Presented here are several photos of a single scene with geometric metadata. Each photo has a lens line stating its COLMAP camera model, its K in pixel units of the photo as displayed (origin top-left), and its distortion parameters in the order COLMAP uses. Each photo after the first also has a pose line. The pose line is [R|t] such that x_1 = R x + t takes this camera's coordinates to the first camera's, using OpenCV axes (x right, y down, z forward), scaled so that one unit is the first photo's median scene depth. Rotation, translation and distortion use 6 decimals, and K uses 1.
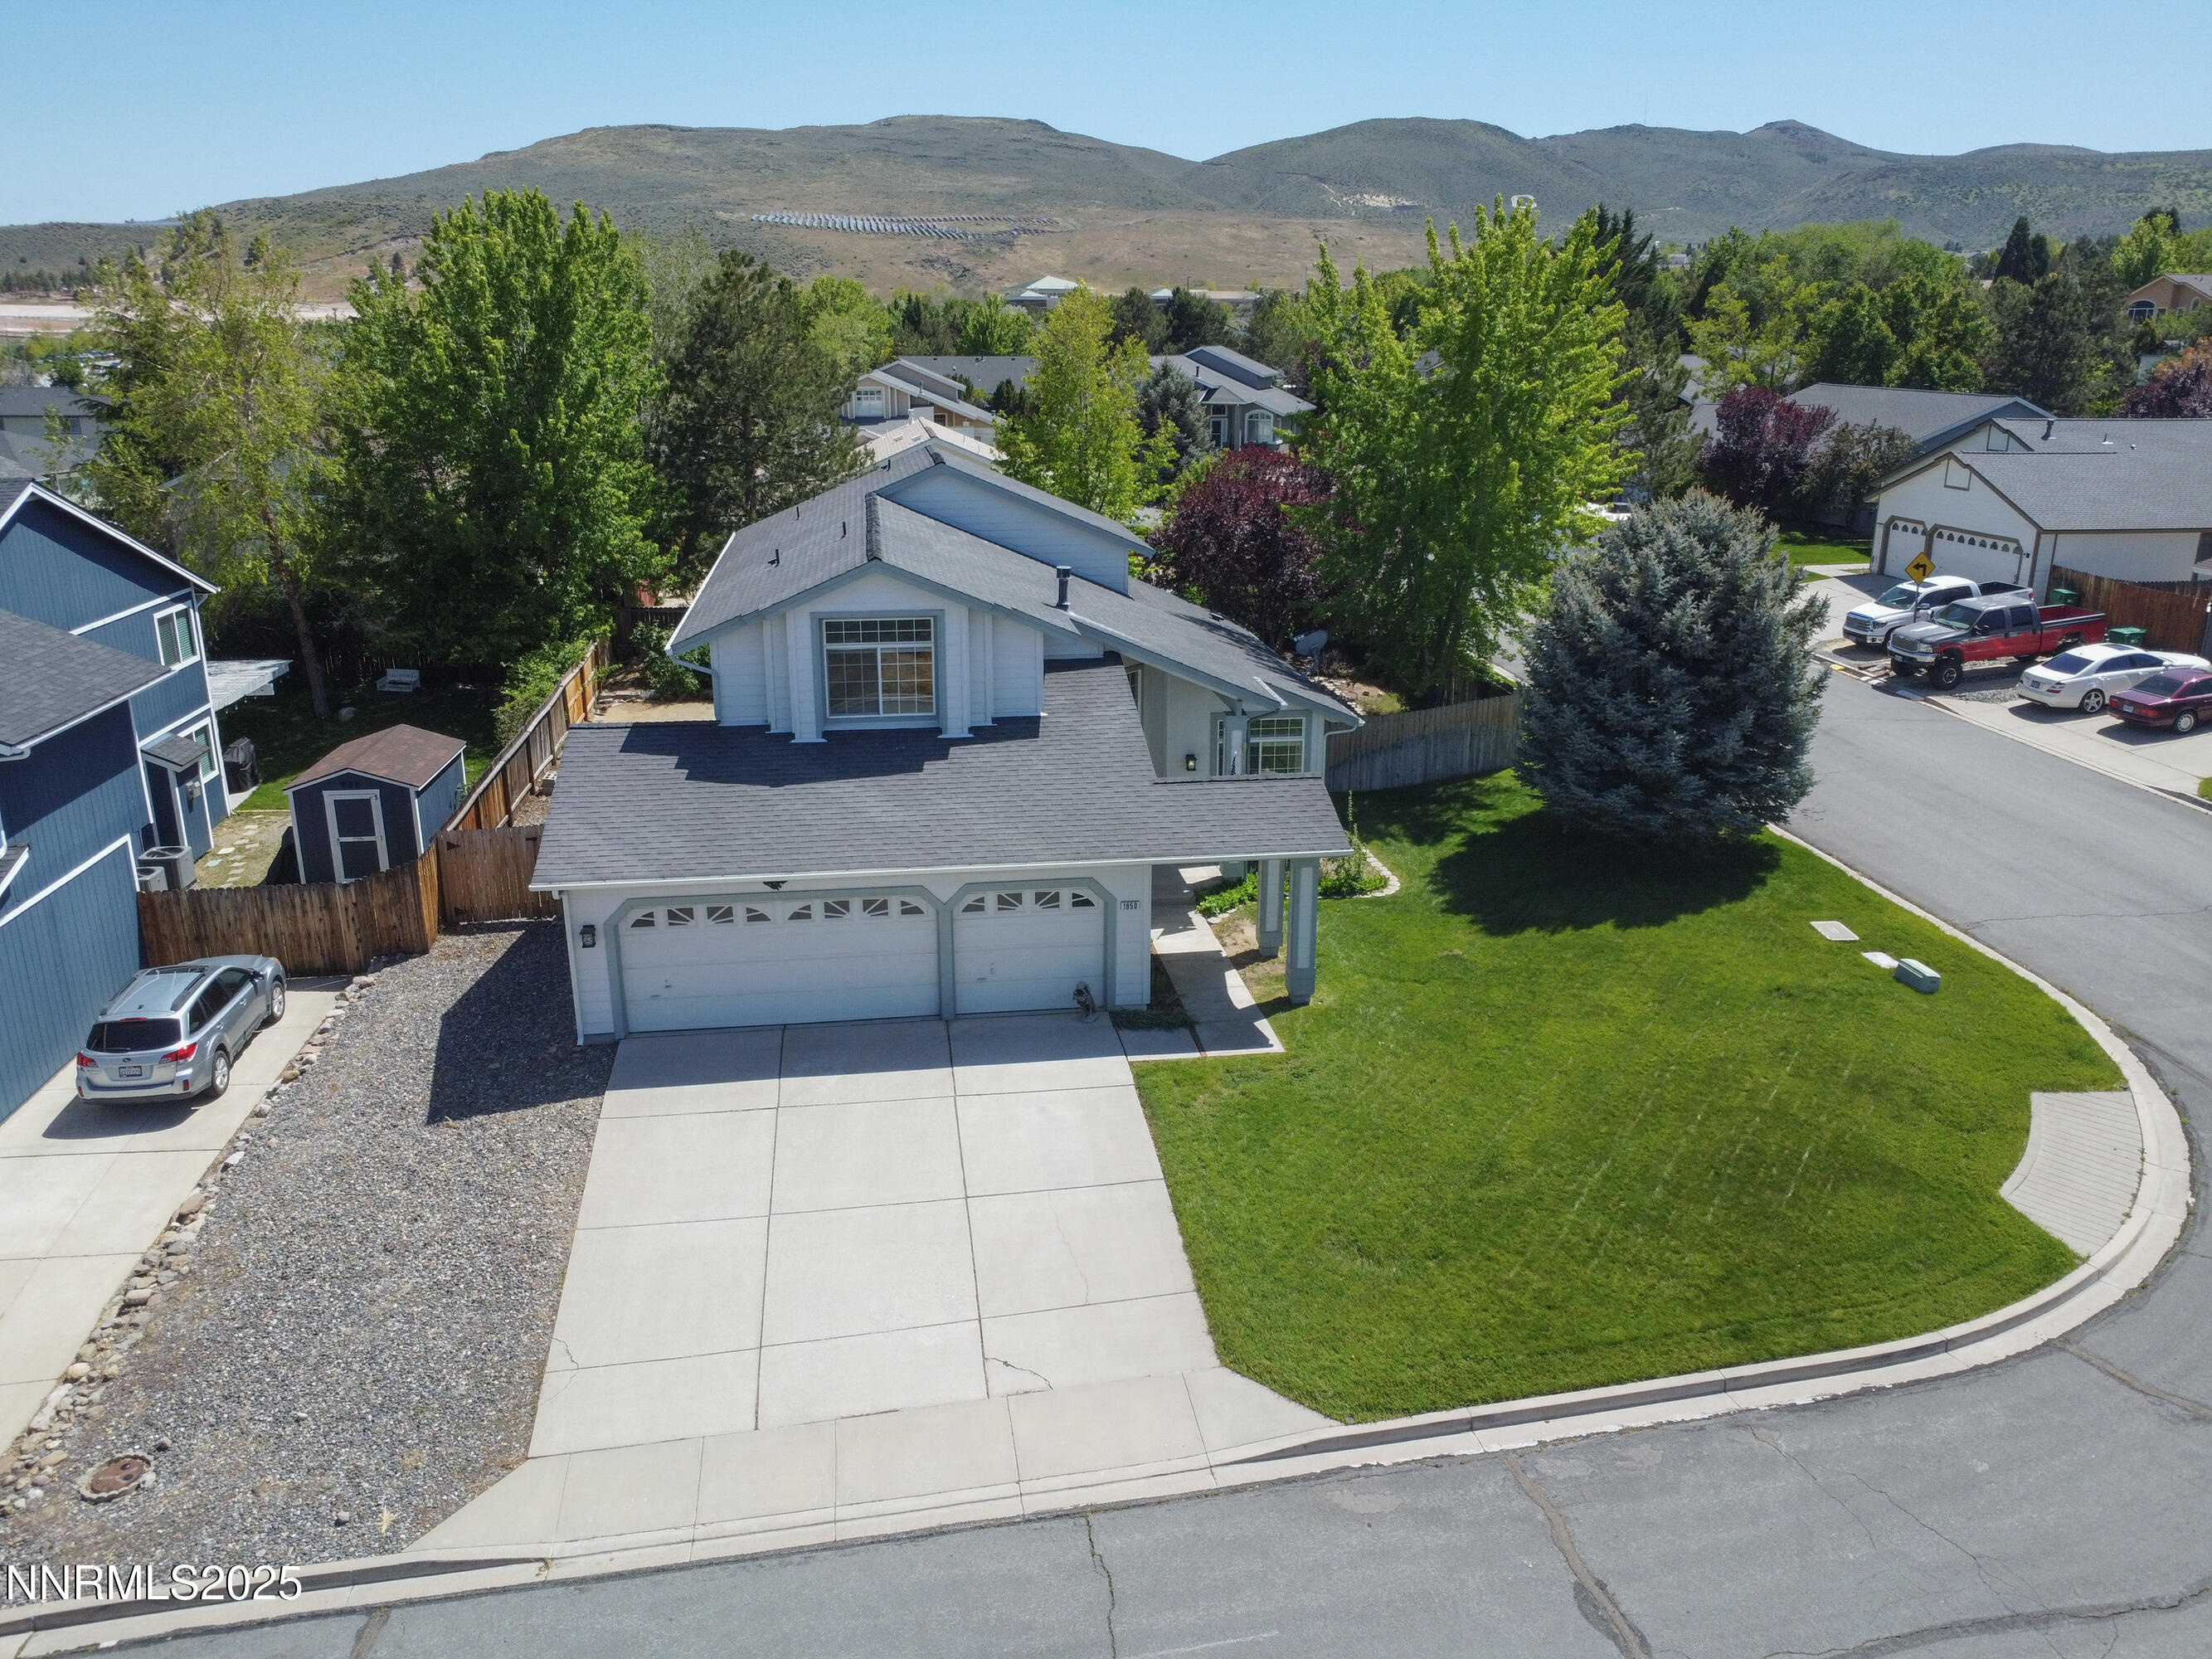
lens RADIAL K [[1601.5, 0, 1106.0], [0, 1601.5, 829.5], [0, 0, 1]] dist [-0.029957, 0.000922]
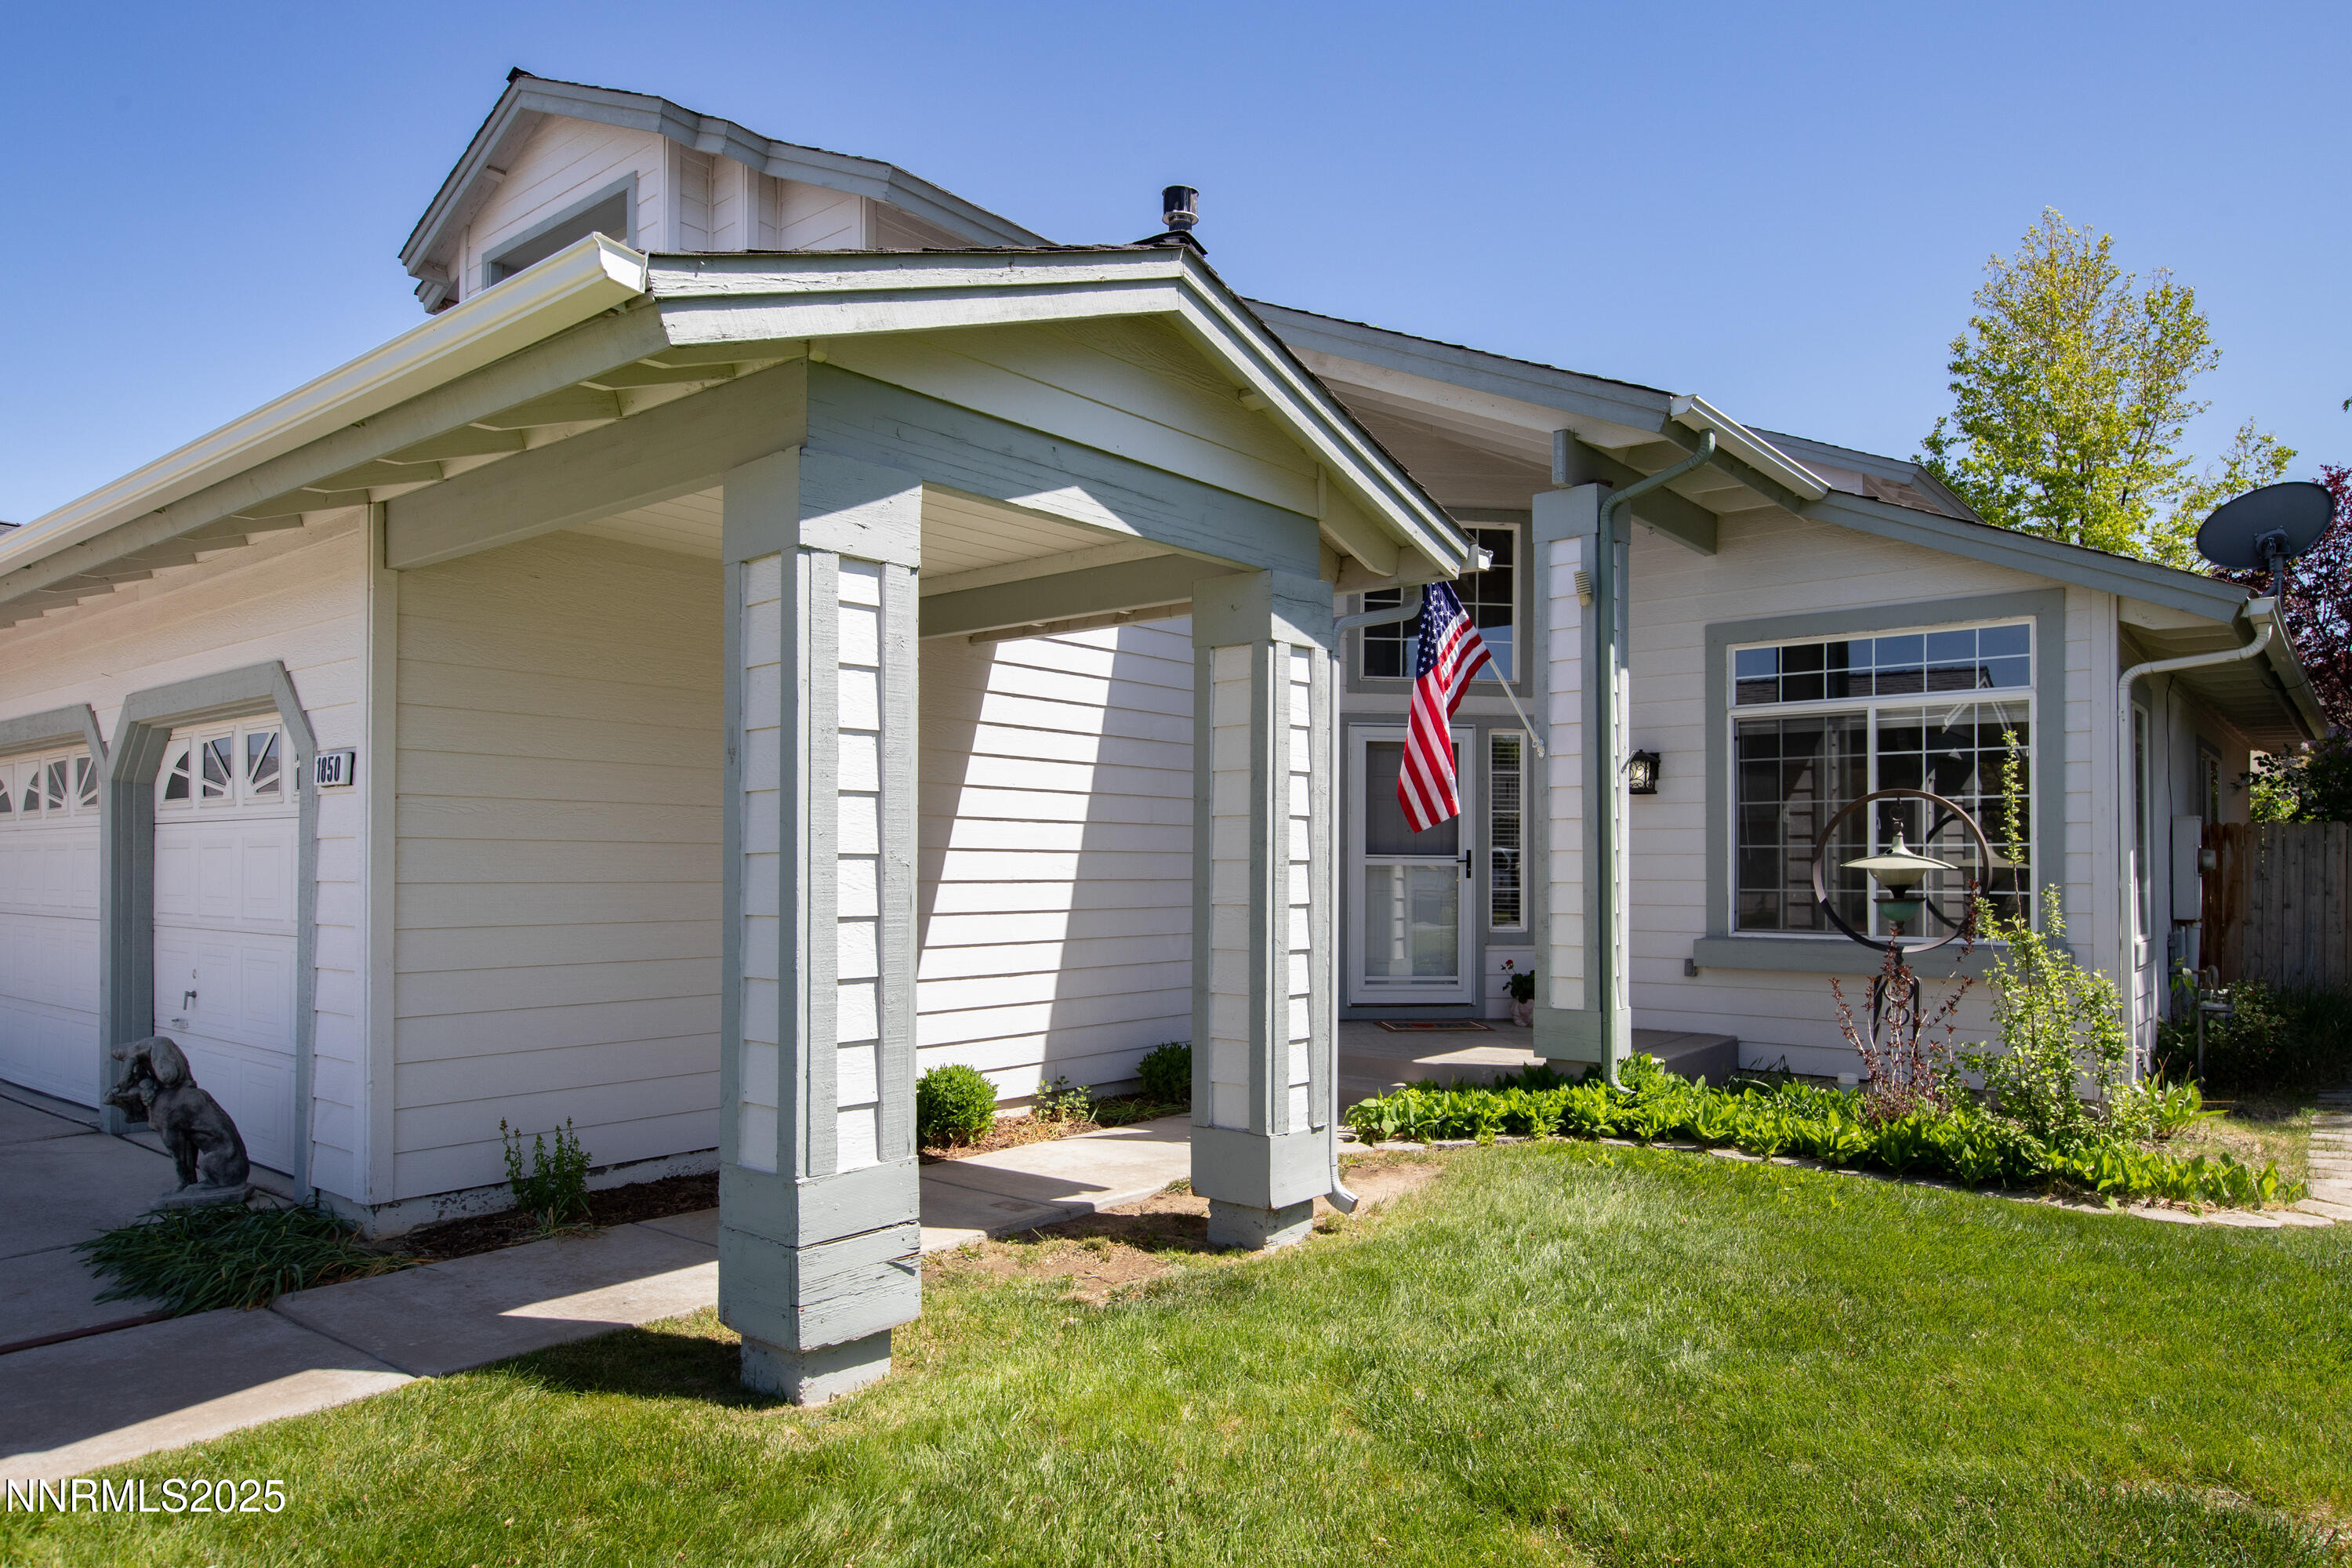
lens RADIAL K [[1448.7, 0, 1213.5], [0, 1448.7, 834.0], [0, 0, 1]] dist [0.020111, -0.000330]
pose [[0.682201, -0.017900, -0.730946, 0.280214], [-0.219266, 0.948681, -0.227876, 0.079518], [0.697513, 0.315729, 0.643266, 0.953746]]
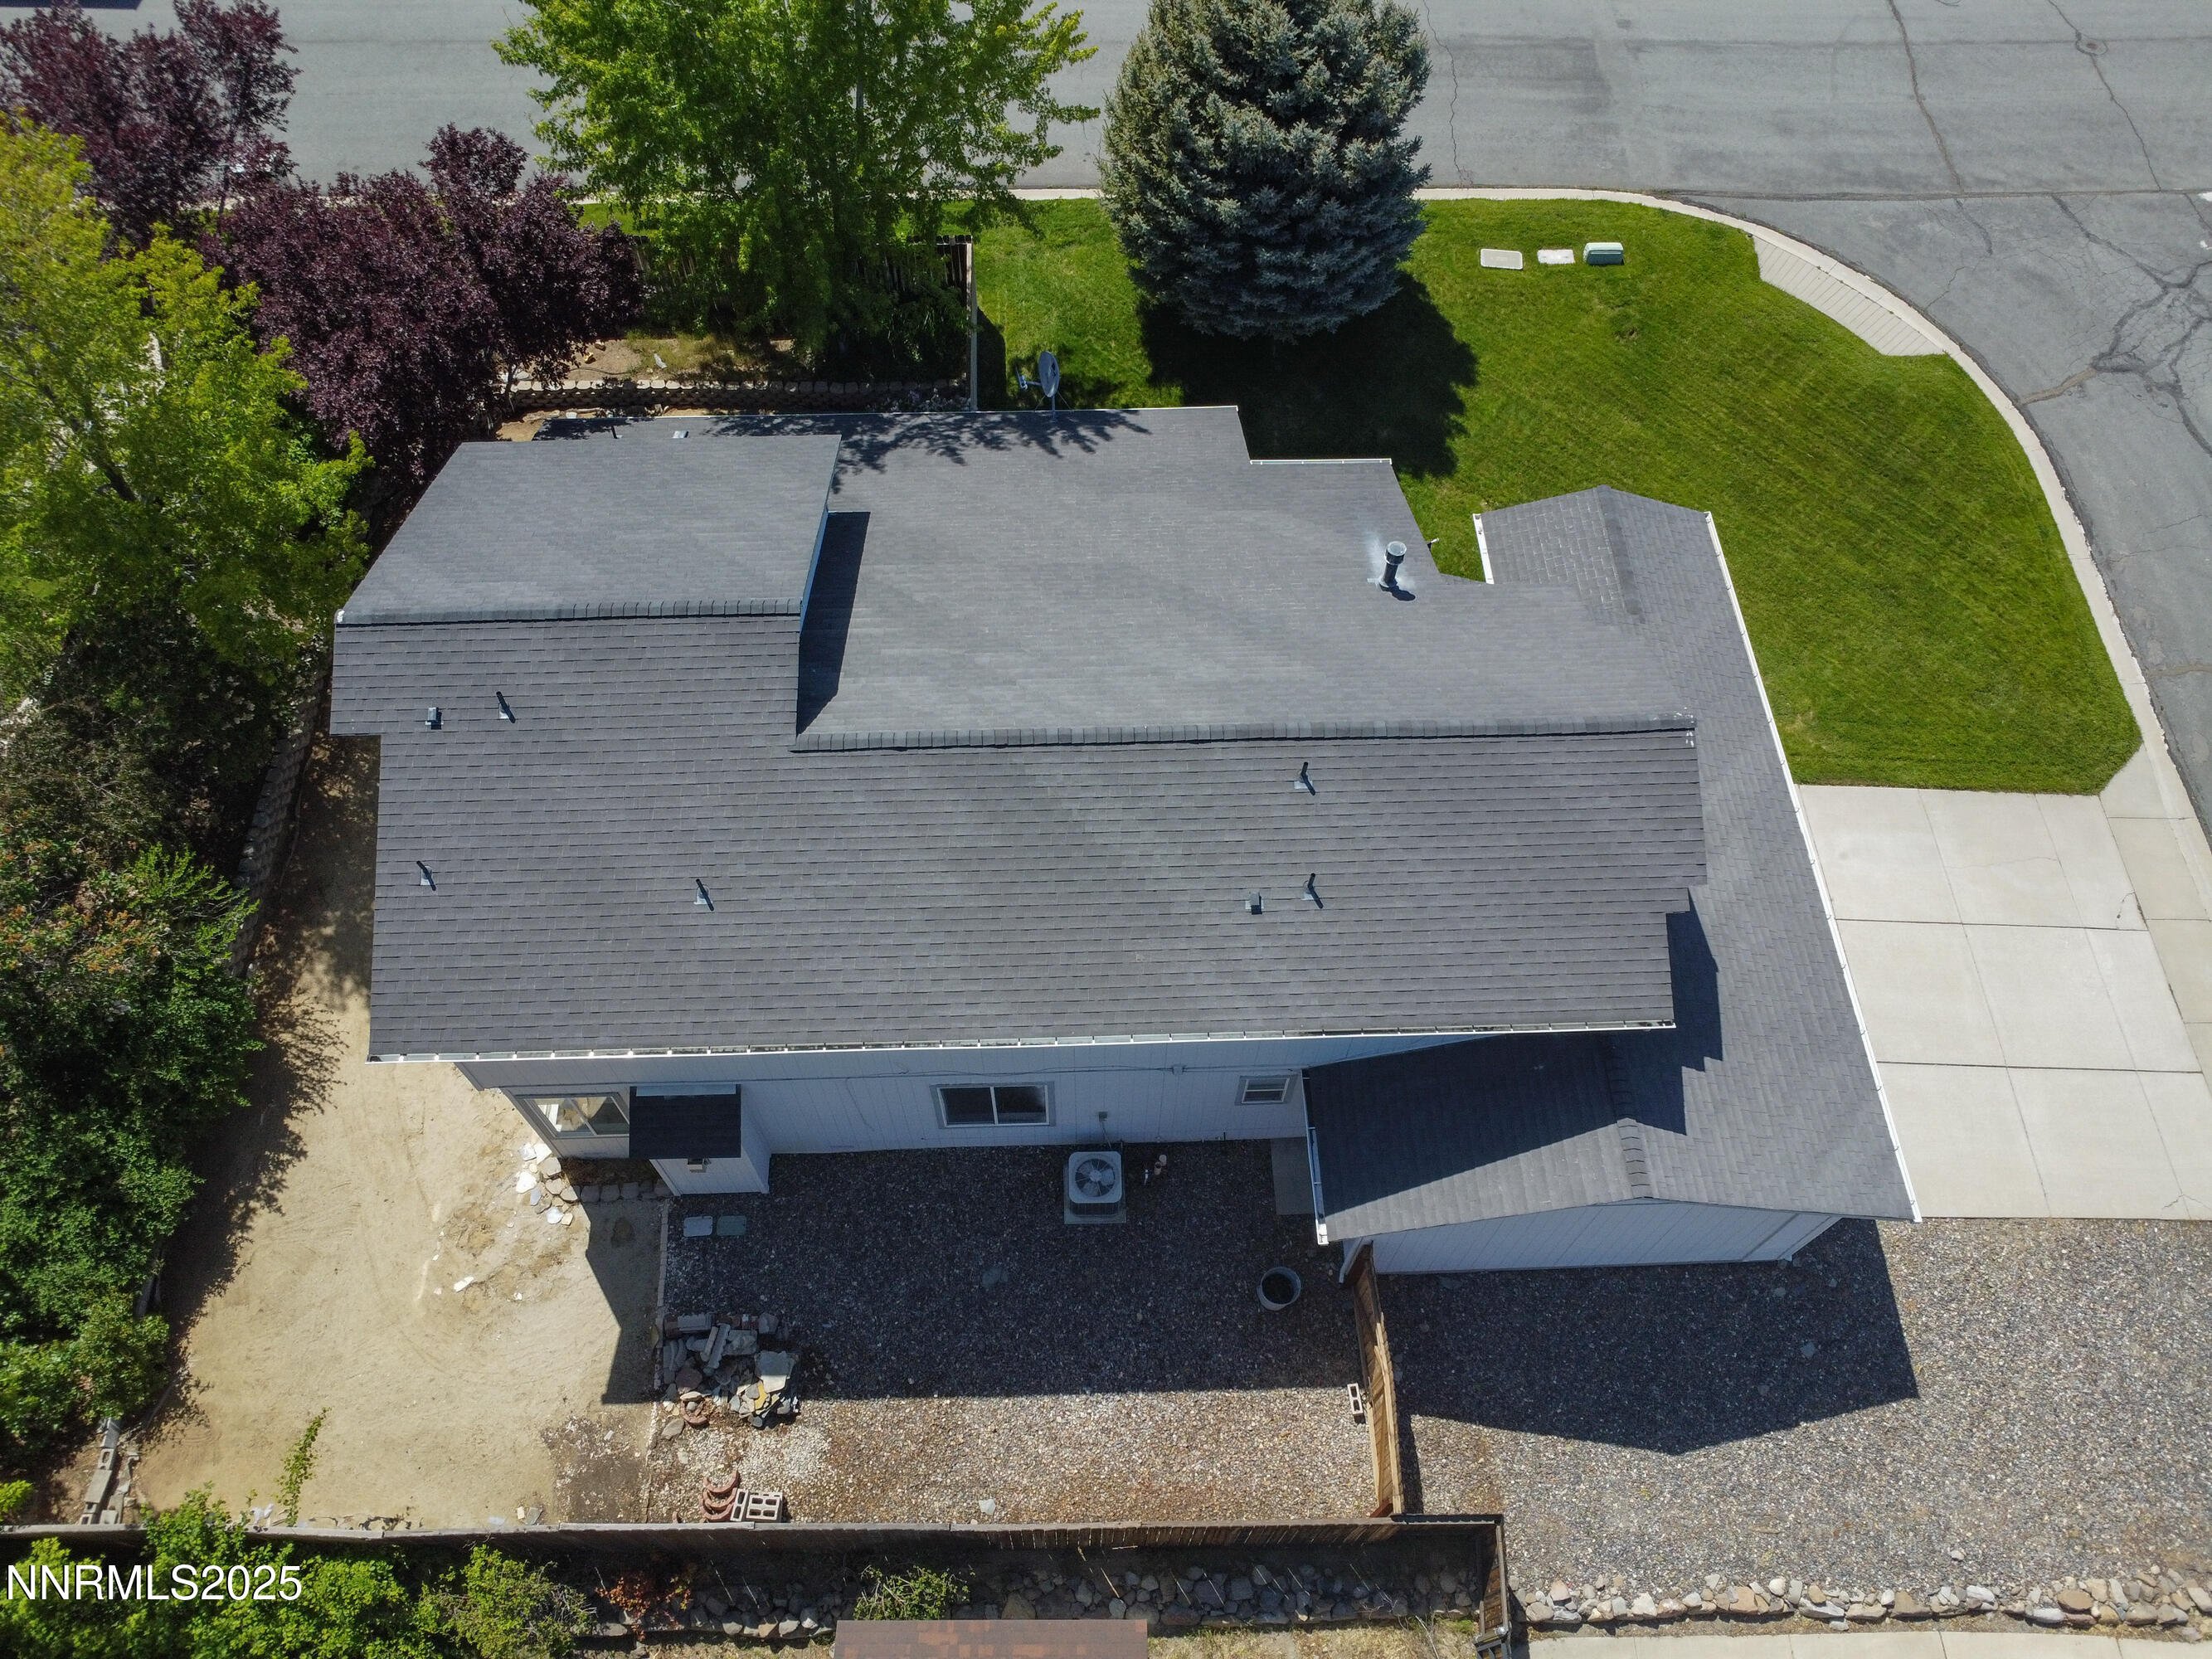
lens RADIAL K [[1601.5, 0, 1106.0], [0, 1601.5, 829.5], [0, 0, 1]] dist [-0.029957, 0.000922]
pose [[0.113491, -0.854347, 0.507160, -0.623148], [0.295756, 0.516368, 0.803674, -0.864043], [-0.948498, 0.058786, 0.311281, 1.047221]]
